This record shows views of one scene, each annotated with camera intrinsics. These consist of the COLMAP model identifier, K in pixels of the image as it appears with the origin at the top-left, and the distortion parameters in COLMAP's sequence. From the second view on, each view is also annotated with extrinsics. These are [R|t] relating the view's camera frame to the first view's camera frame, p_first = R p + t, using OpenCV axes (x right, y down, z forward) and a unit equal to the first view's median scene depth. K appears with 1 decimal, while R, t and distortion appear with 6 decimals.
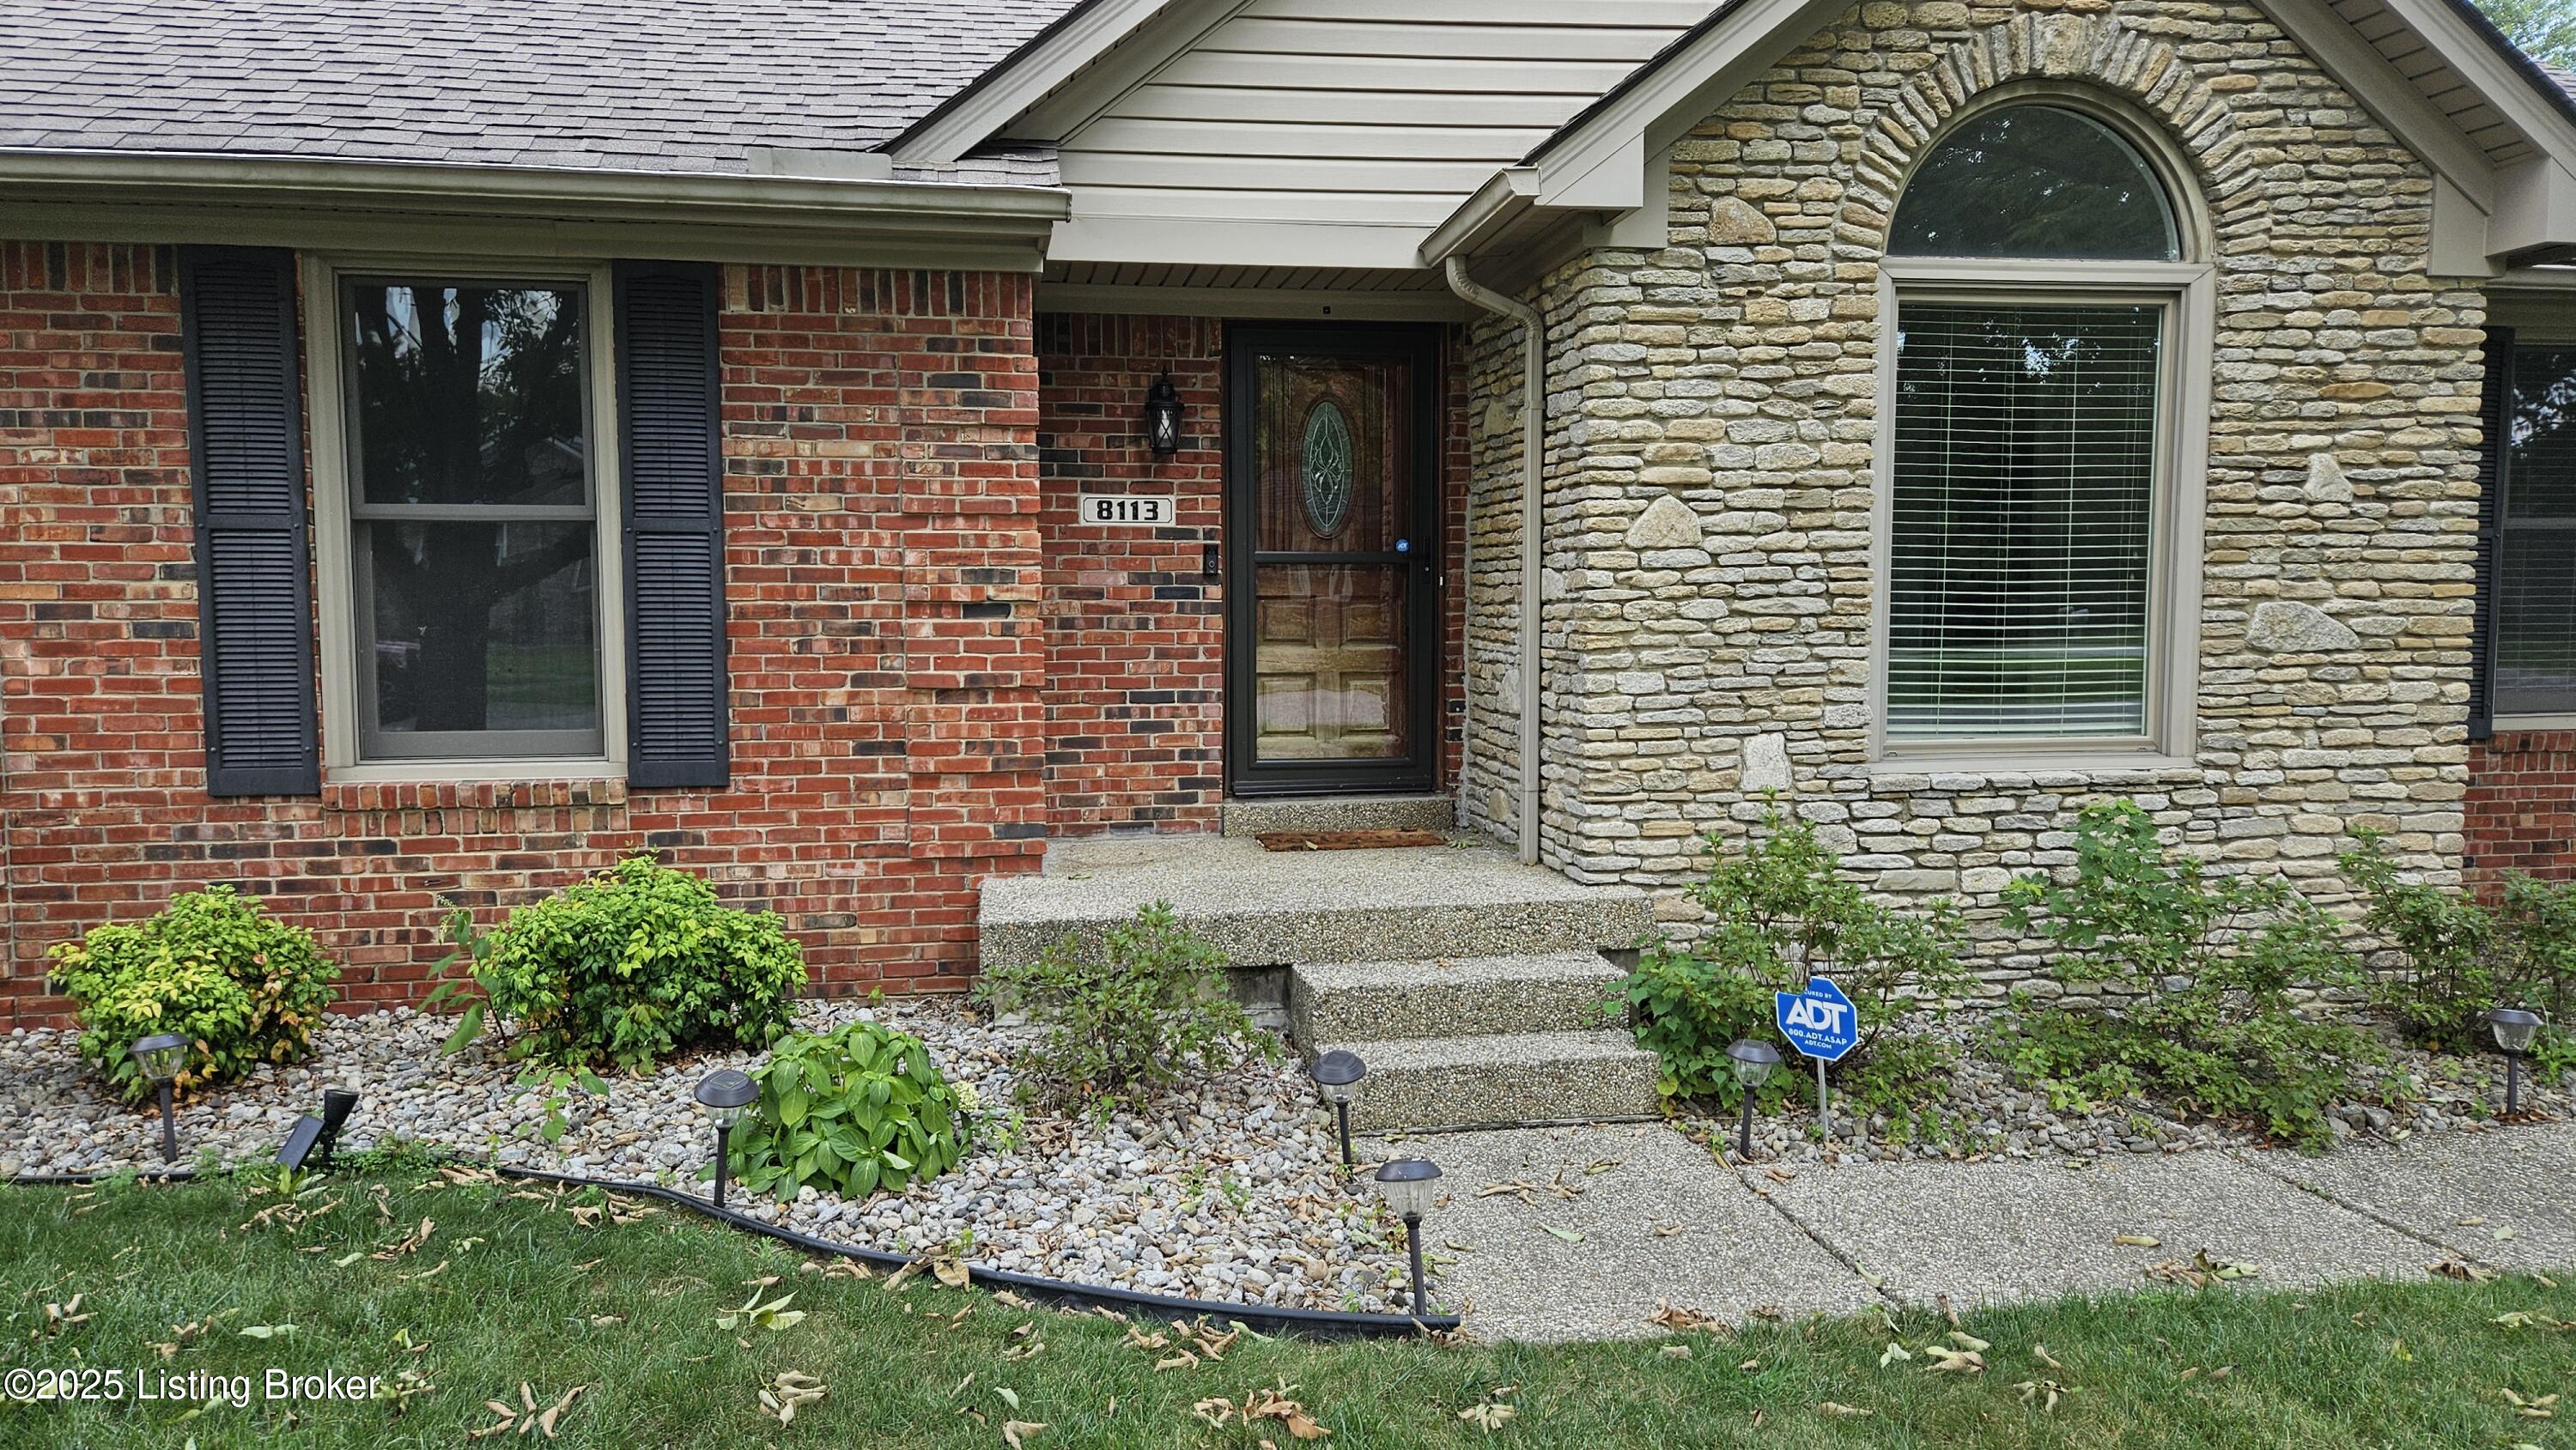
lens RADIAL K [[1724.3, 0, 1274.4], [0, 1724.3, 757.5], [0, 0, 1]] dist [0.082190, -0.067196]
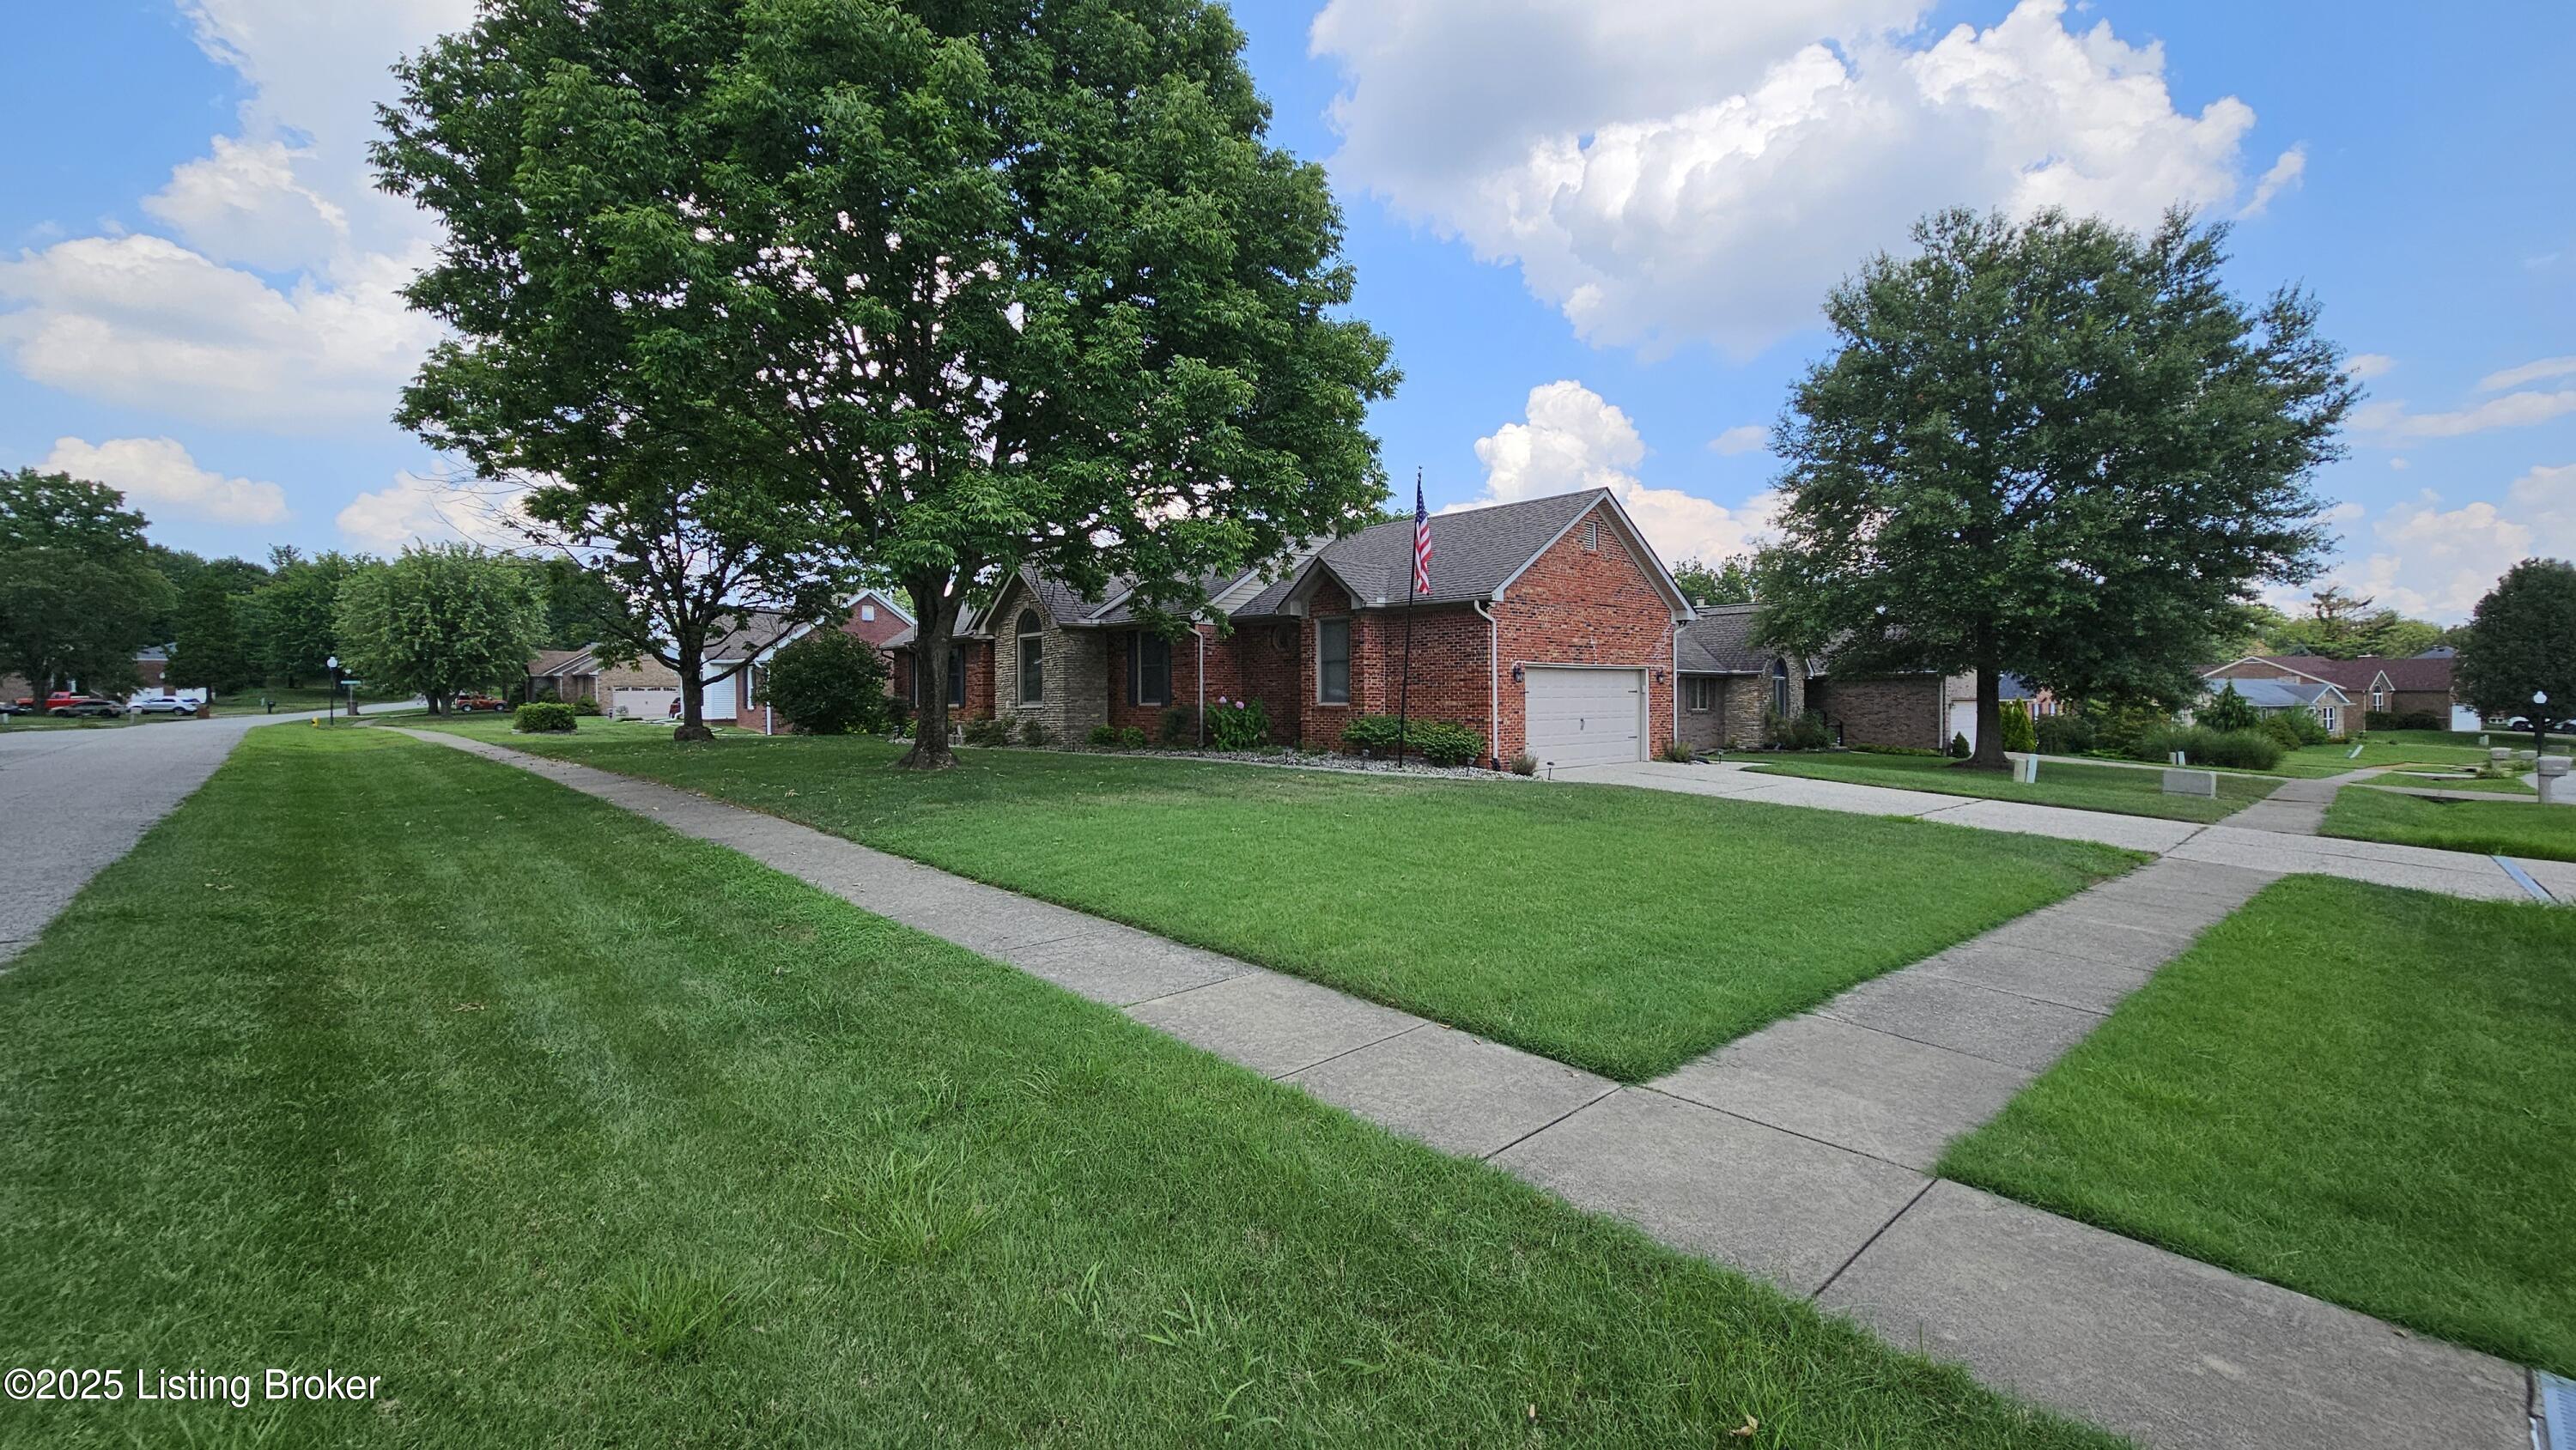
lens RADIAL K [[1076.6, 0, 1296.7], [0, 1076.6, 704.2], [0, 0, 1]] dist [0.023683, 0.000003]
pose [[0.579400, 0.006898, -0.815014, 4.572343], [-0.056890, 0.997868, -0.031998, 0.073330], [0.813056, 0.064906, 0.578557, -0.592302]]
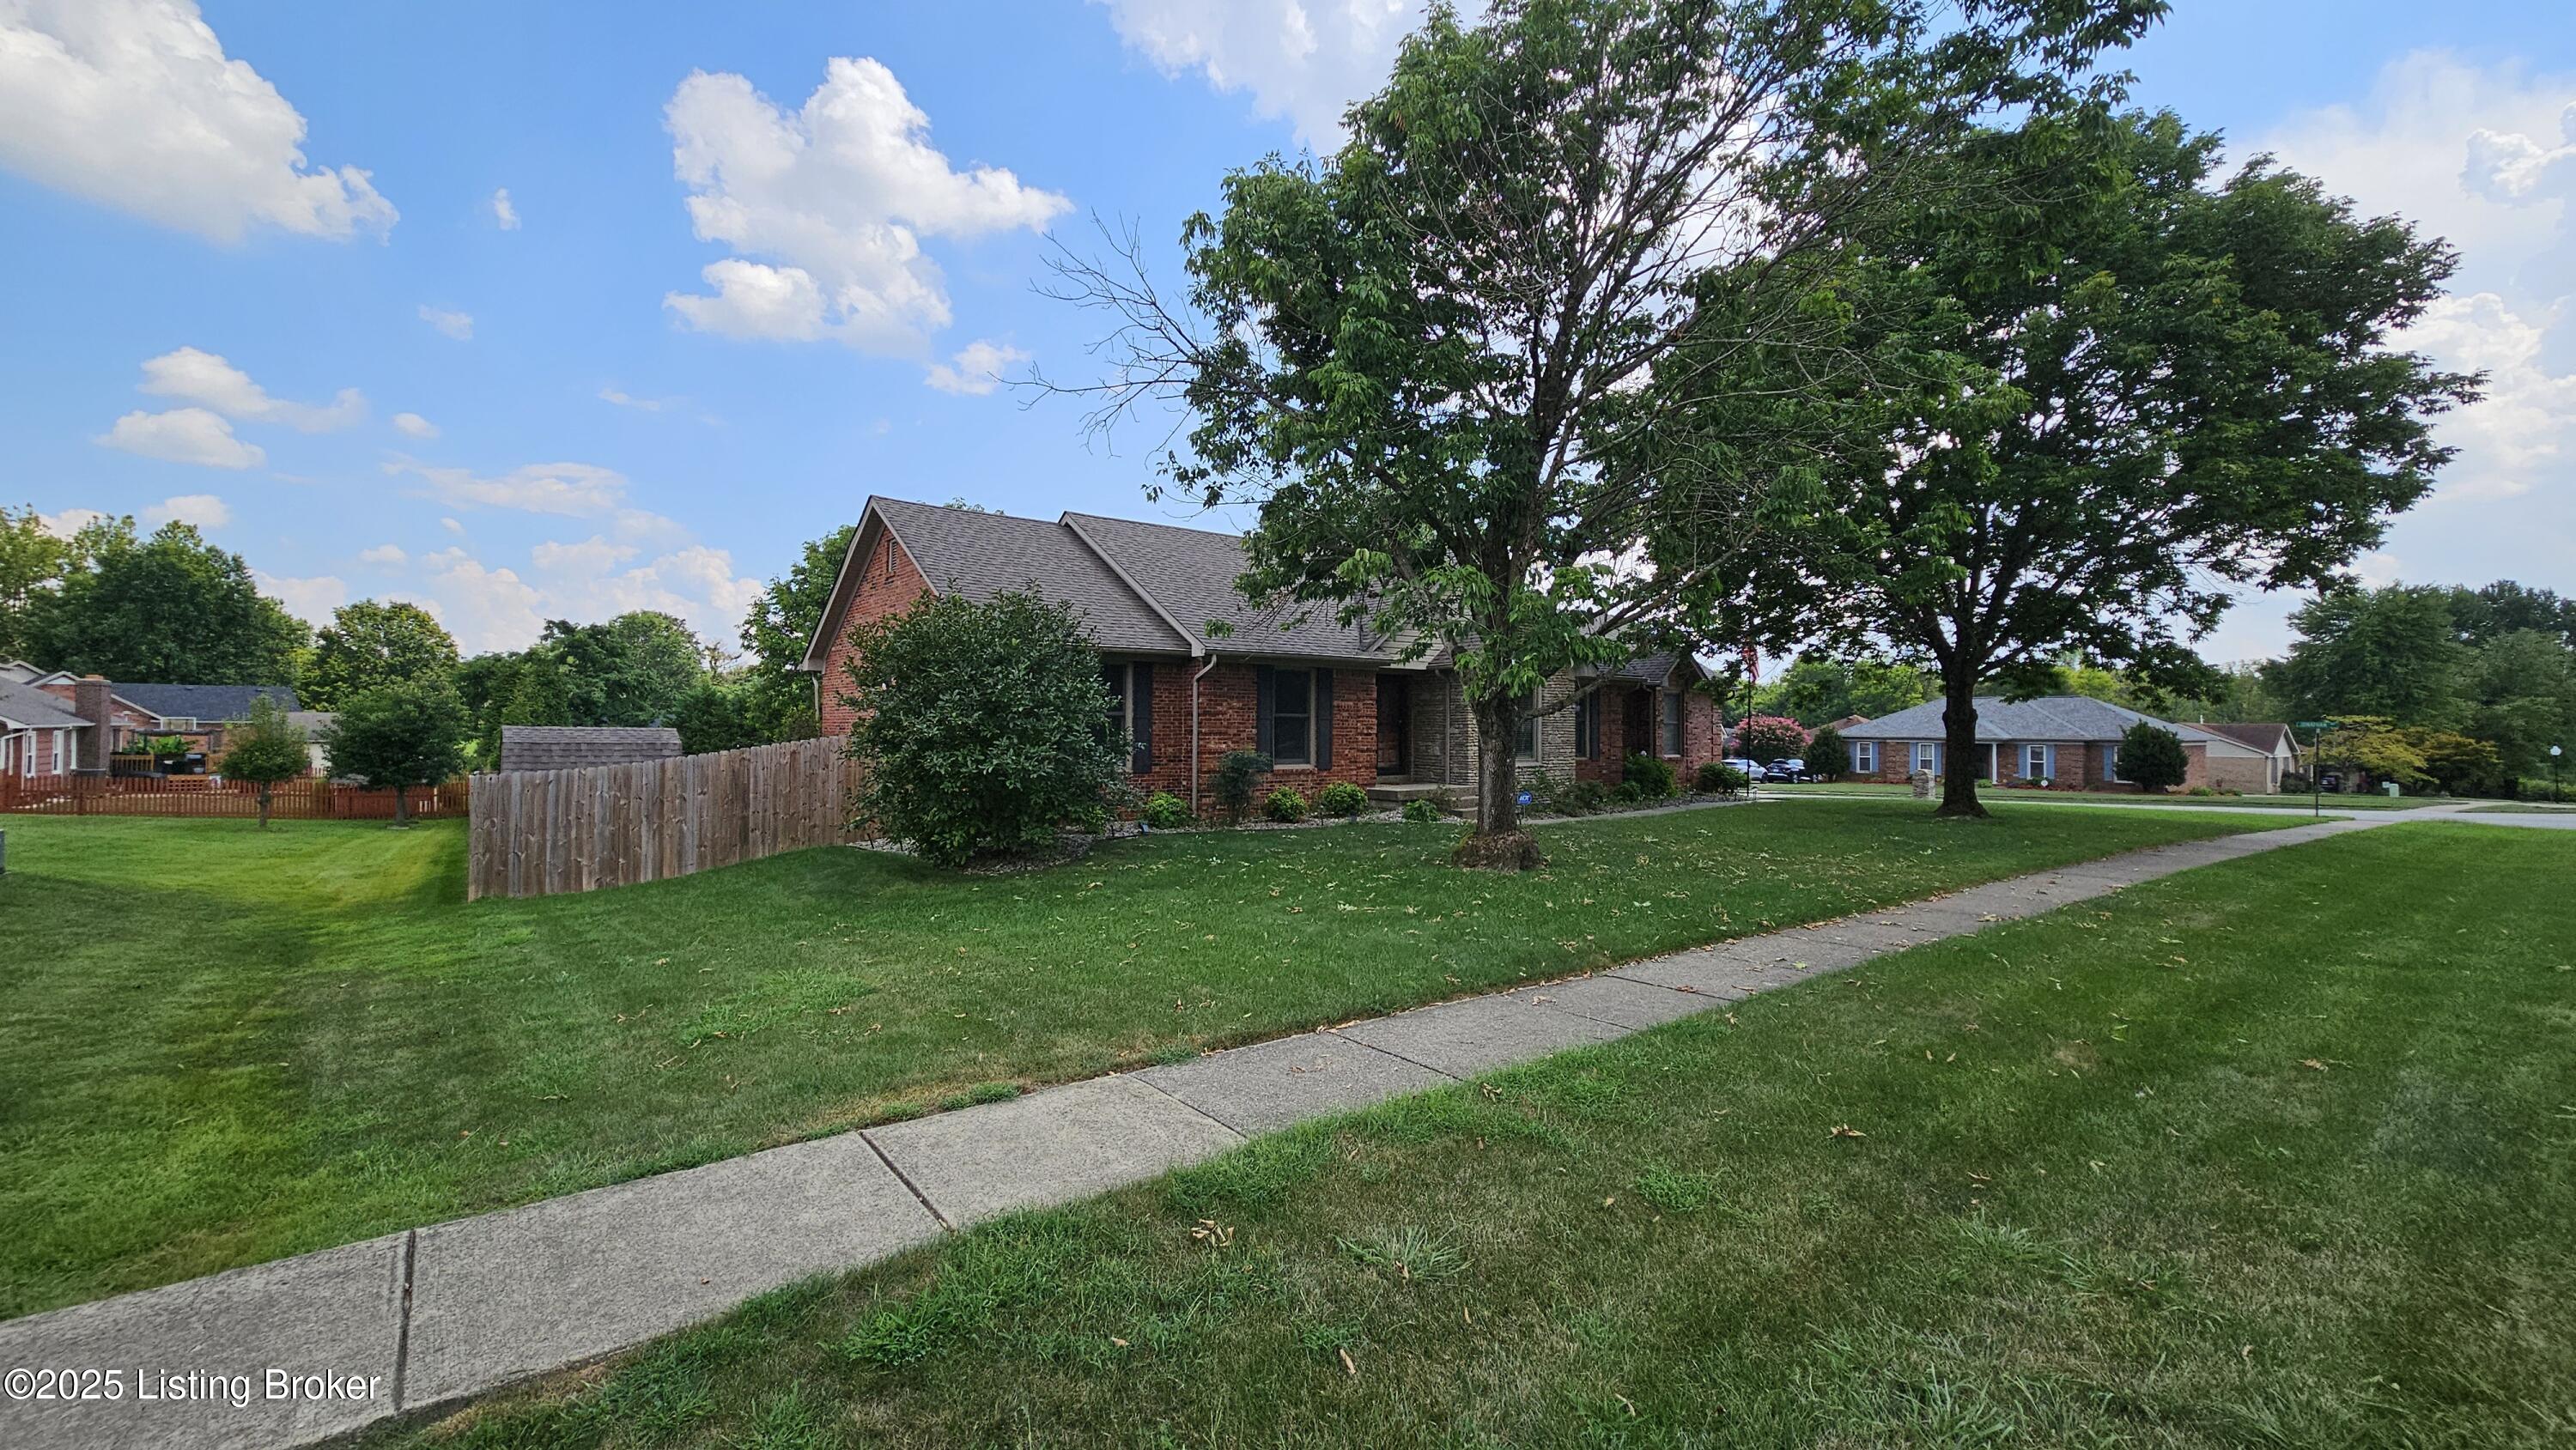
lens RADIAL K [[1076.6, 0, 1296.7], [0, 1076.6, 704.2], [0, 0, 1]] dist [0.023683, 0.000003]
pose [[0.864173, 0.019182, 0.502828, -1.982465], [0.034912, 0.994580, -0.097943, 0.130912], [-0.501982, 0.102194, 0.858819, -1.661875]]
